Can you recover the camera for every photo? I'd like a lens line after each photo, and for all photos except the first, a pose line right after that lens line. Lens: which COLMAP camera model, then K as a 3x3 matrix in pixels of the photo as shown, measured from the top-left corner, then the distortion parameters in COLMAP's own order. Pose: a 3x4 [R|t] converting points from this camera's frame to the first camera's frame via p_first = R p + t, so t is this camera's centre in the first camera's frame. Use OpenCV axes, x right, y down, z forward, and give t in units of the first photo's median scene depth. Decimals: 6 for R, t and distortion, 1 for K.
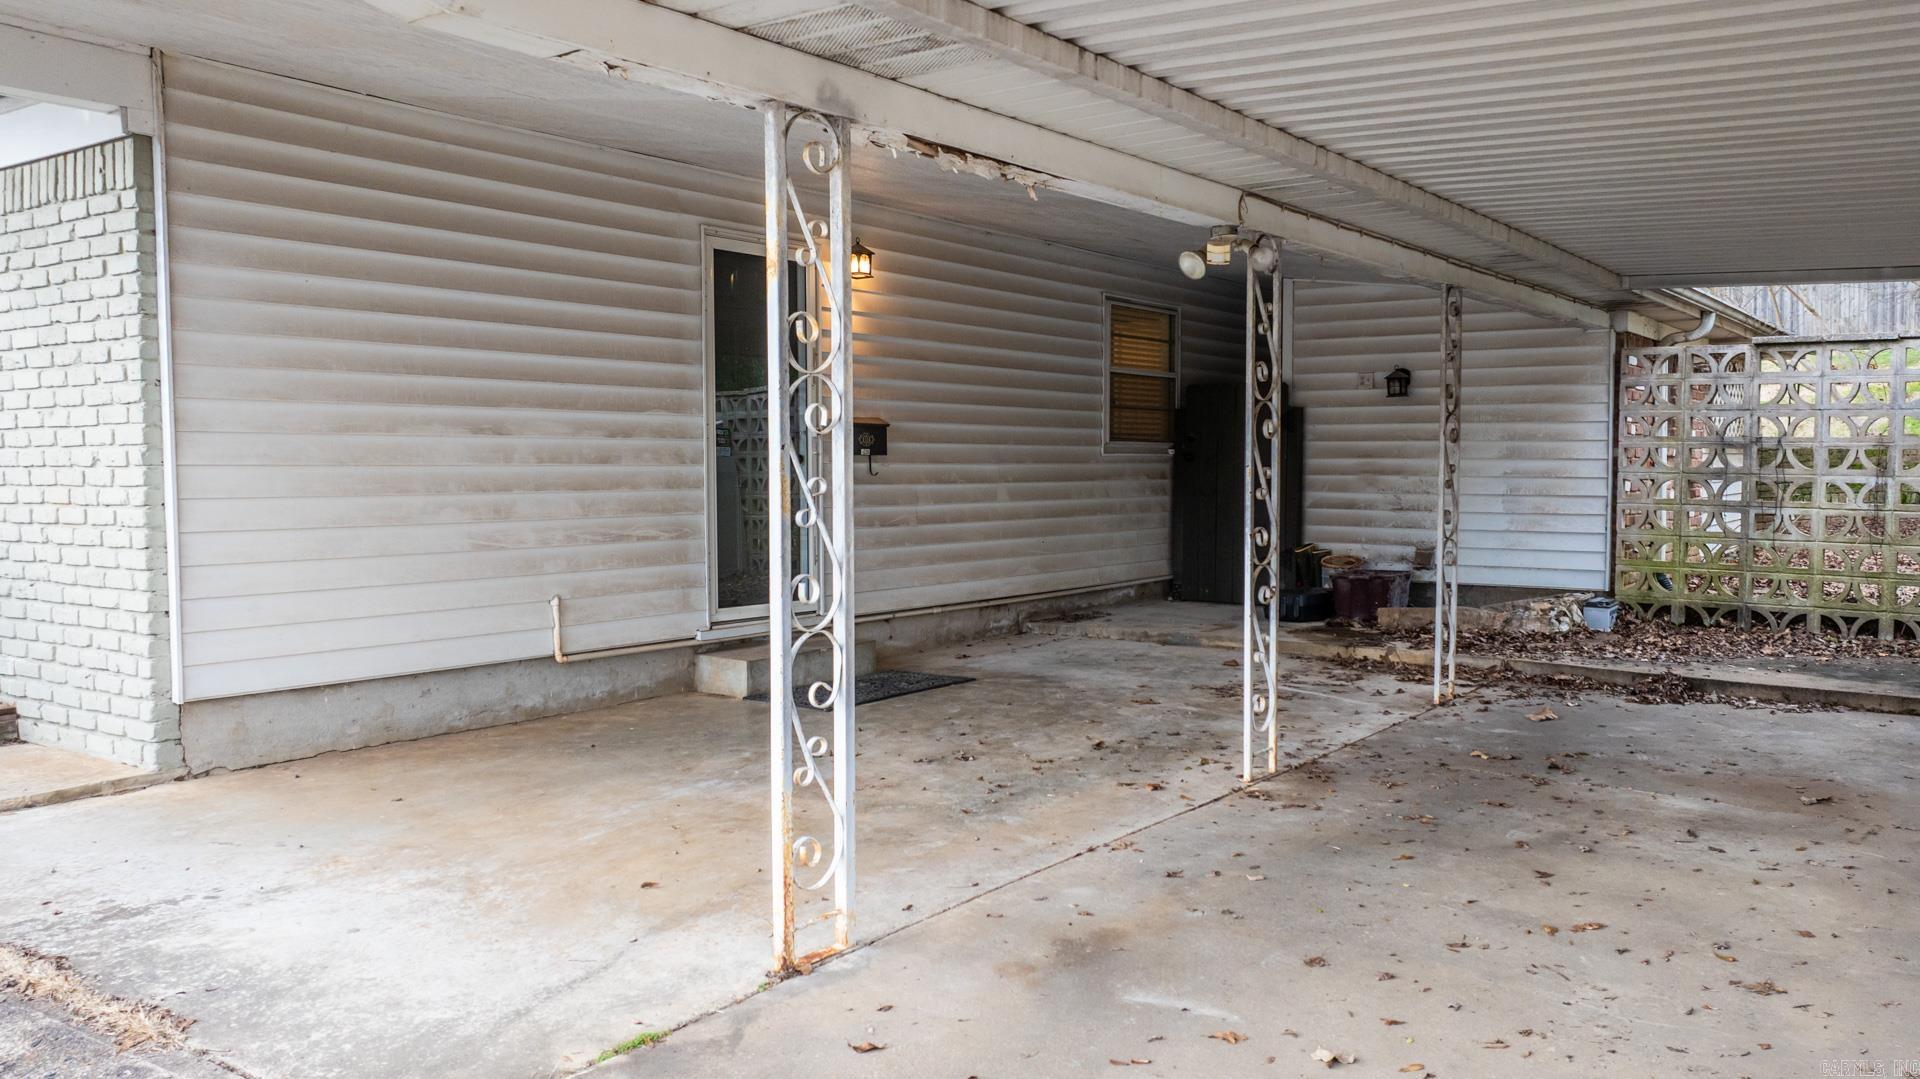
lens RADIAL K [[1335.1, 0, 960.0], [0, 1335.1, 539.5], [0, 0, 1]] dist [-0.005124, -0.001327]
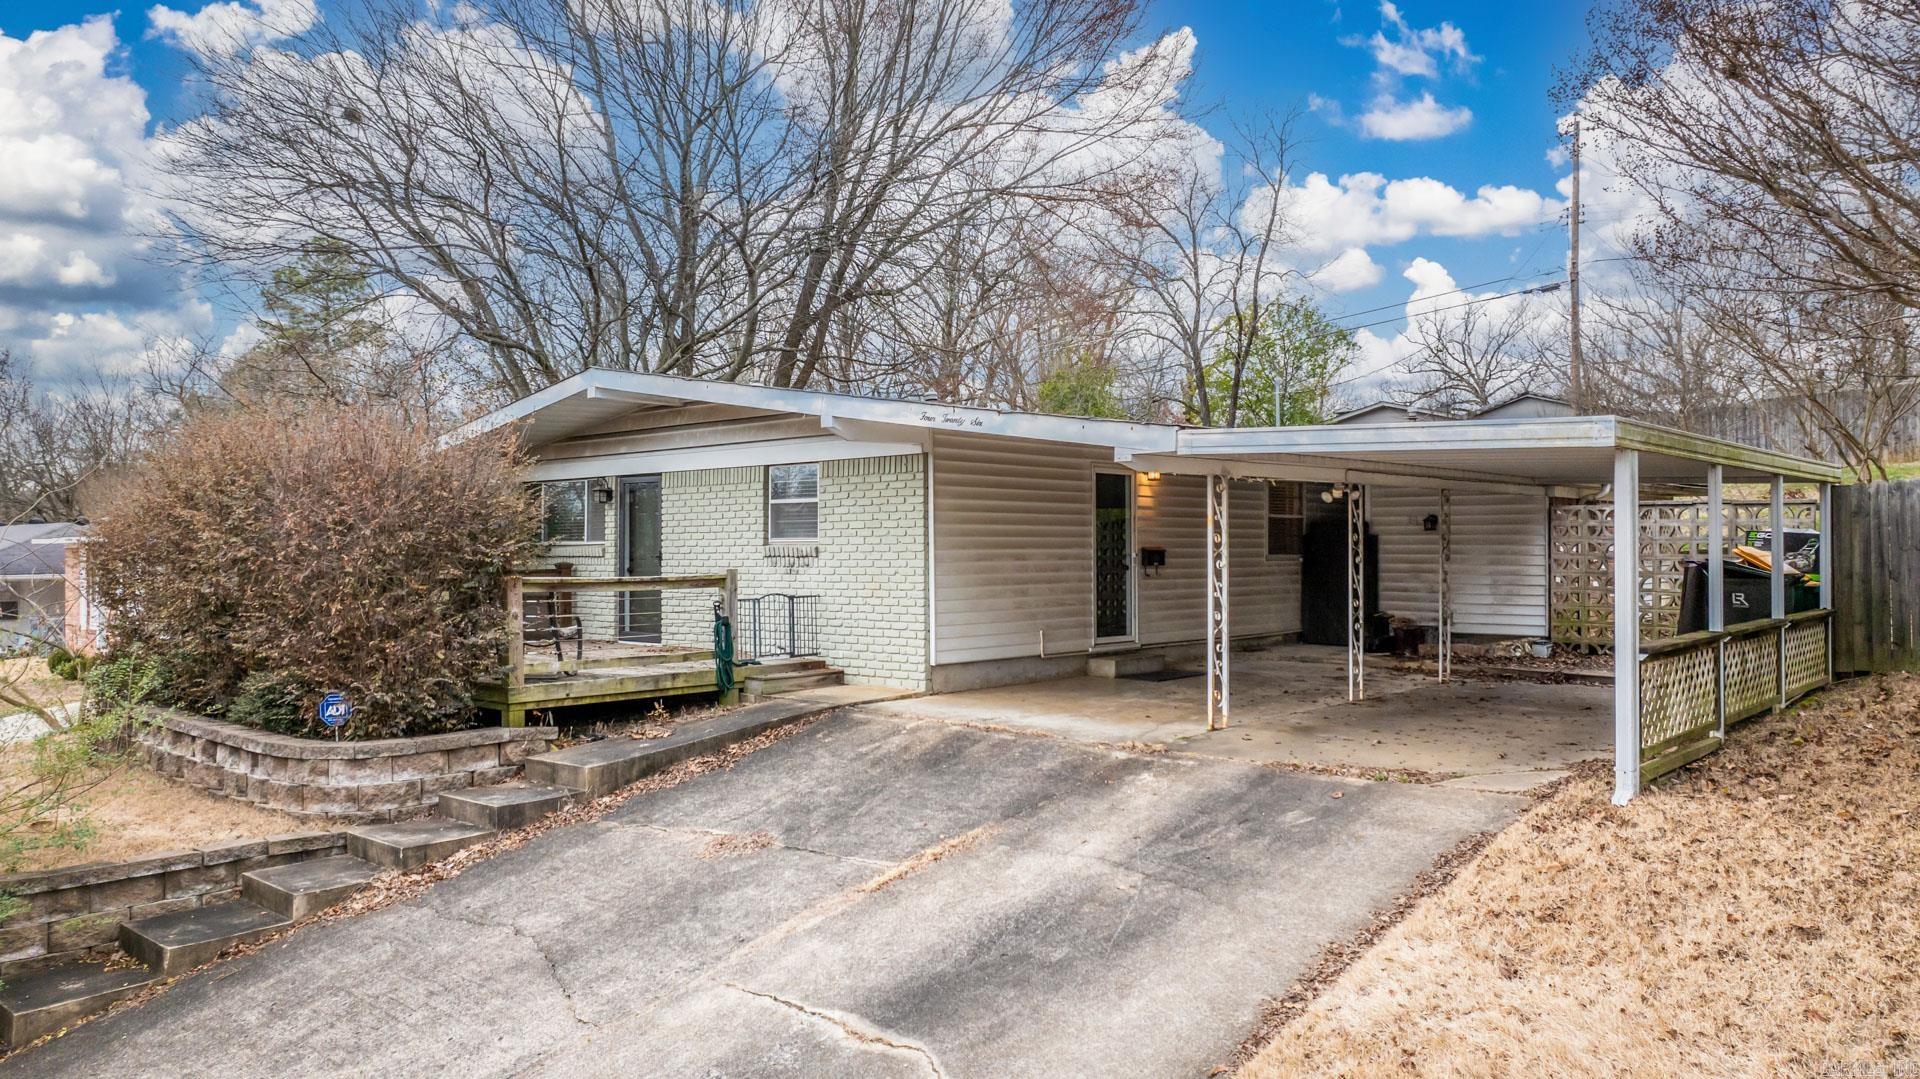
lens RADIAL K [[1331.1, 0, 908.1], [0, 1331.1, 556.9], [0, 0, 1]] dist [0.002553, 0.001377]
pose [[0.995245, -0.001438, -0.097398, -0.256154], [-0.003317, 0.998810, -0.048649, 0.025023], [0.097352, 0.048741, 0.994056, -1.096259]]
